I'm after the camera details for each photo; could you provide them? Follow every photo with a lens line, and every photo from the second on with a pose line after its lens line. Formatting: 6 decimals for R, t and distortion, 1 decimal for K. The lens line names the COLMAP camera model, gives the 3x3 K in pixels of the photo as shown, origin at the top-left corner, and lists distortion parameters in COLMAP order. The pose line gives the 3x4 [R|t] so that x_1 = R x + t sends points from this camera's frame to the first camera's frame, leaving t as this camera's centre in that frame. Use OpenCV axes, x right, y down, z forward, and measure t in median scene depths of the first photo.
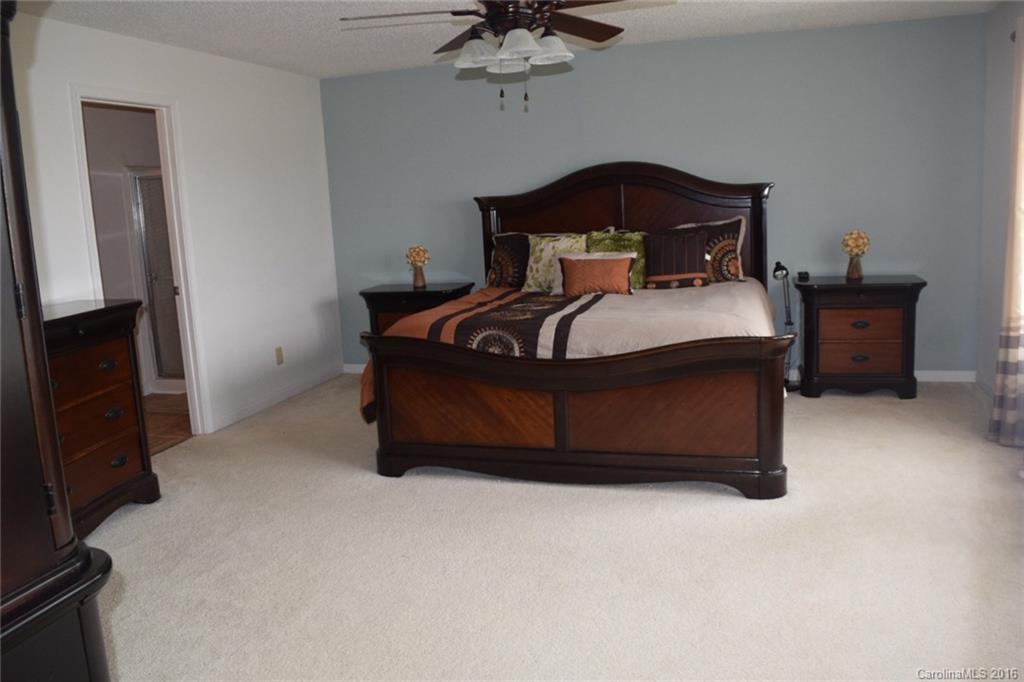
lens RADIAL K [[803.4, 0, 509.8], [0, 803.4, 340.9], [0, 0, 1]] dist [-0.084070, 0.021122]
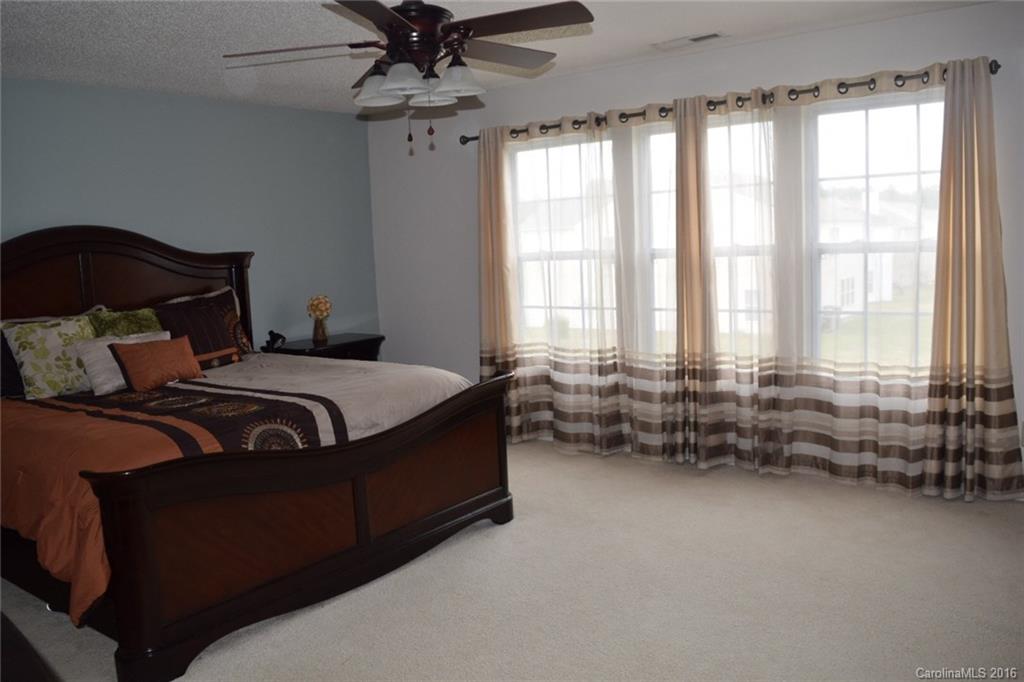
lens RADIAL K [[803.4, 0, 510.0], [0, 803.4, 338.6], [0, 0, 1]] dist [-0.084070, 0.021122]
pose [[0.345020, -0.075443, 0.935558, -0.649049], [0.188479, 0.982030, 0.009683, -0.057672], [-0.919476, 0.172992, 0.353039, 0.501495]]
